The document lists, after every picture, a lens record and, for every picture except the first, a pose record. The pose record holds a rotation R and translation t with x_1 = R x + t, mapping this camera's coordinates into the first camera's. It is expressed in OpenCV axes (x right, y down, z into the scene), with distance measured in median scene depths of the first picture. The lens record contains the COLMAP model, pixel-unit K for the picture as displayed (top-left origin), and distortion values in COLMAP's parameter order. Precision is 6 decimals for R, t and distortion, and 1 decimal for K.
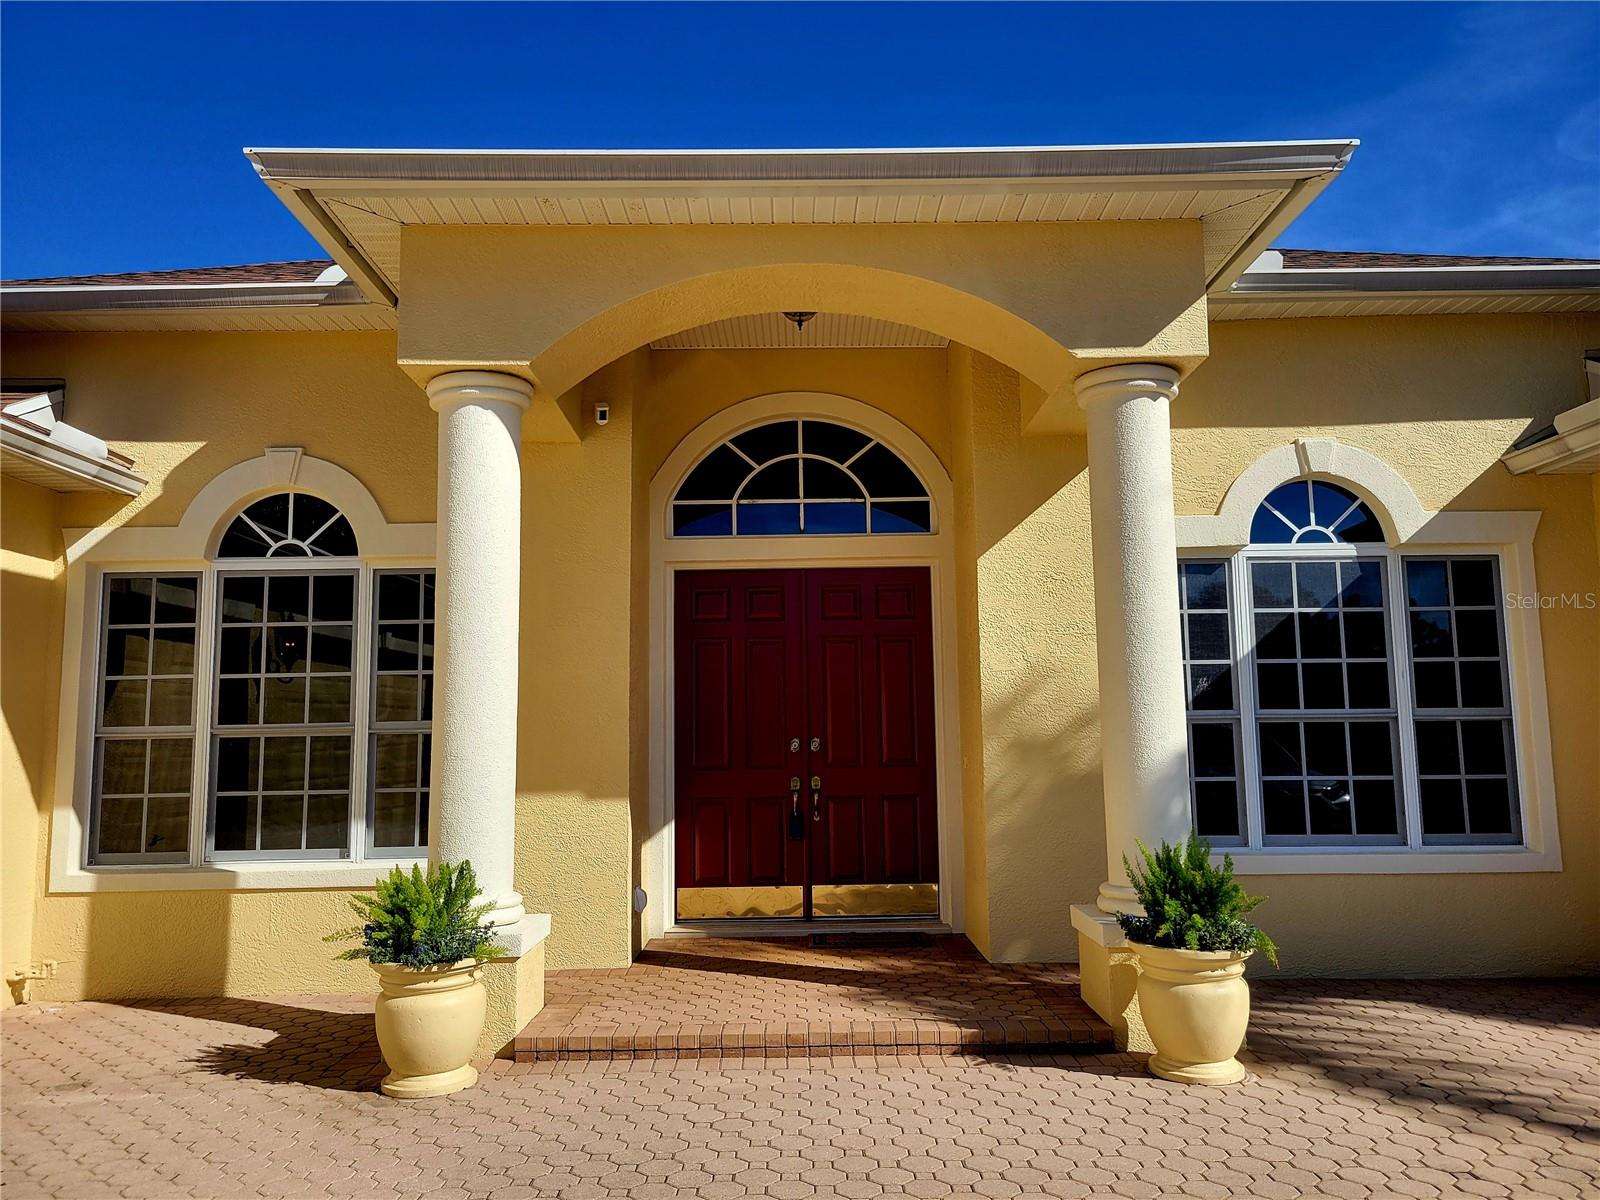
lens RADIAL K [[1205.9, 0, 799.7], [0, 1205.9, 606.9], [0, 0, 1]] dist [0.034988, -0.007323]
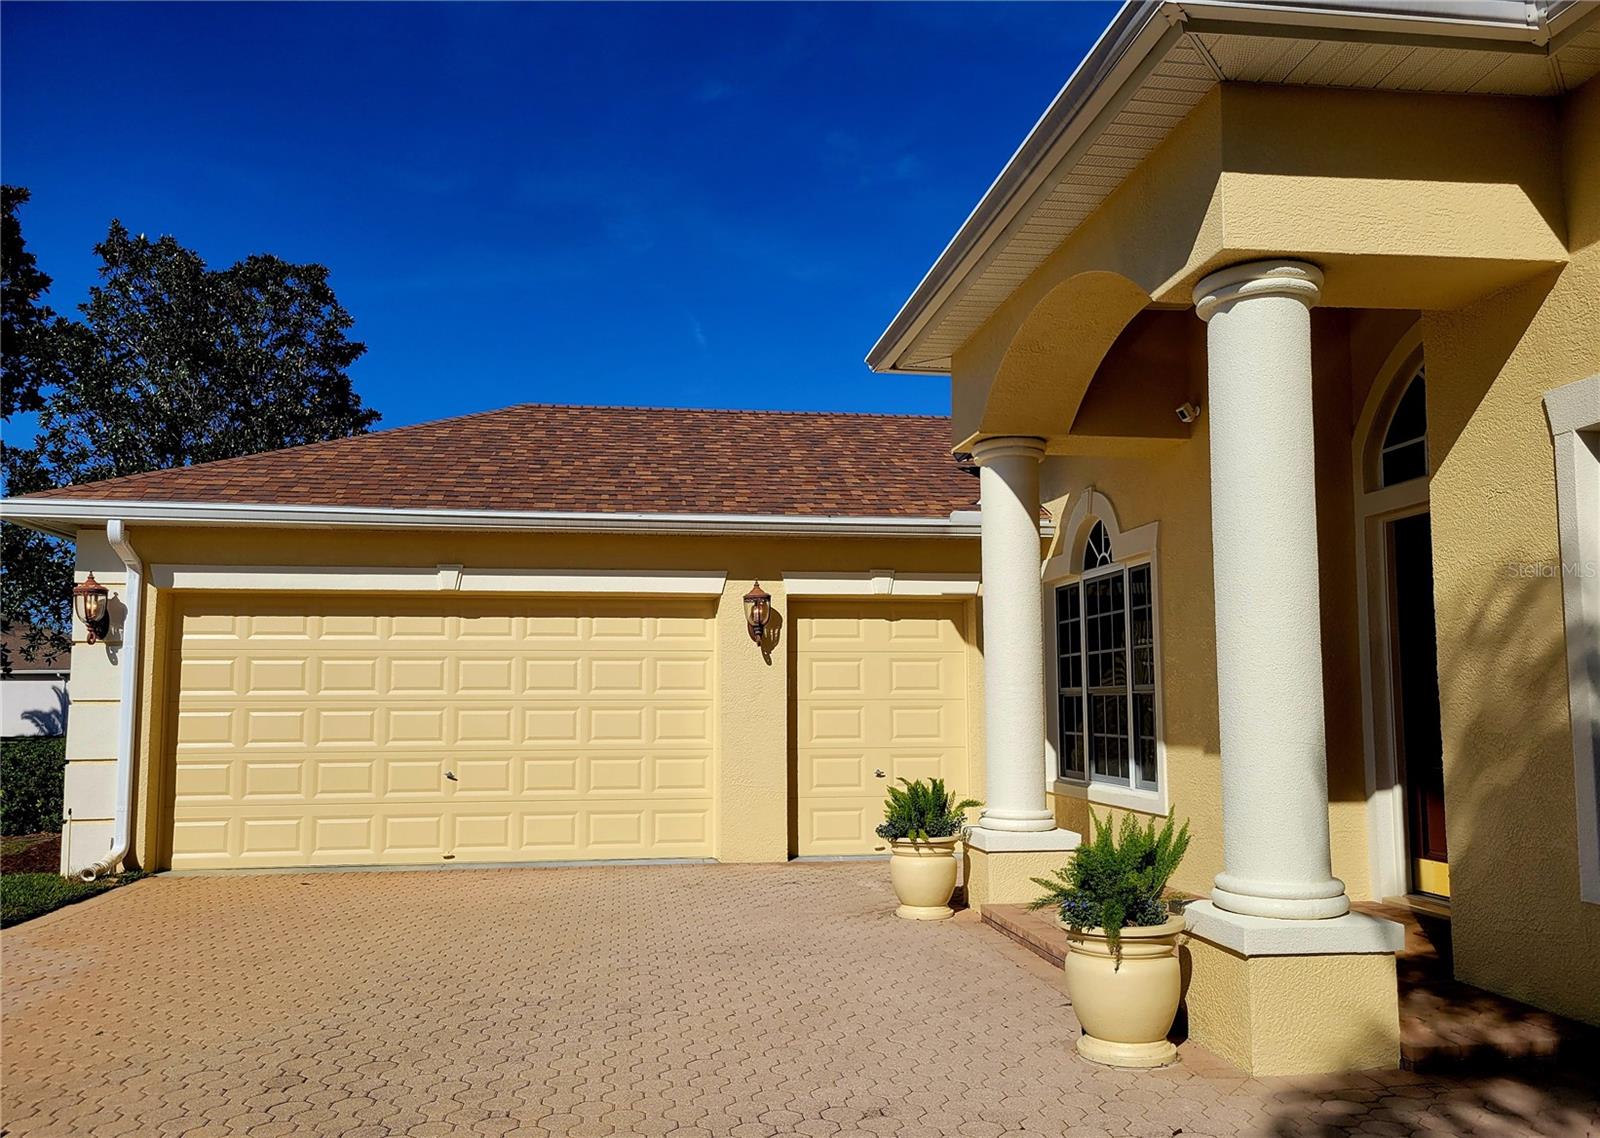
lens RADIAL K [[1194.2, 0, 783.9], [0, 1194.2, 609.8], [0, 0, 1]] dist [0.052885, -0.041654]
pose [[0.131146, -0.065262, -0.989213, 0.875442], [0.107803, 0.992852, -0.051210, 0.039361], [0.985484, -0.099925, 0.137244, 0.454248]]
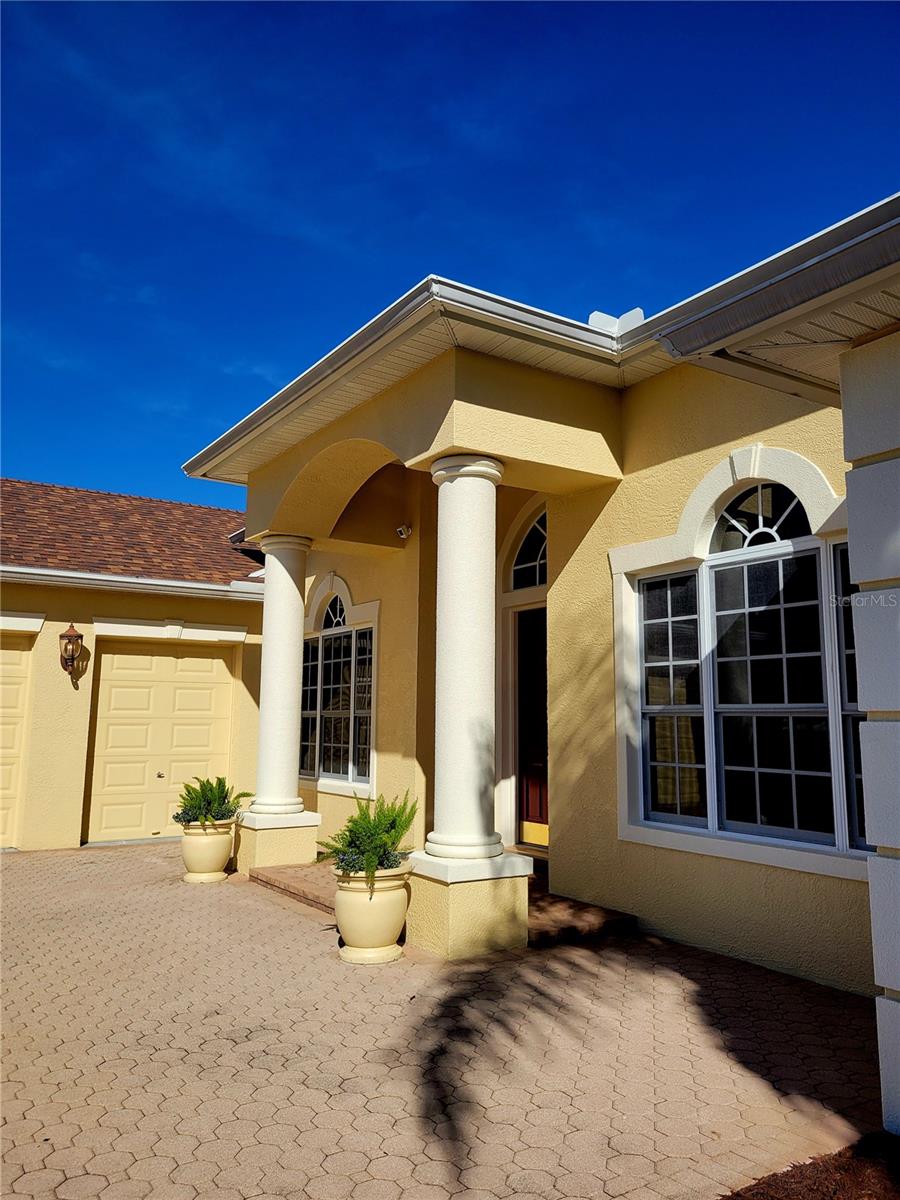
lens RADIAL K [[904.4, 0, 458.3], [0, 904.4, 588.6], [0, 0, 1]] dist [0.034988, -0.007323]
pose [[0.546094, -0.105301, -0.831079, 0.935075], [0.074249, 0.994248, -0.077186, 0.026485], [0.834427, -0.019556, 0.550772, 0.350750]]
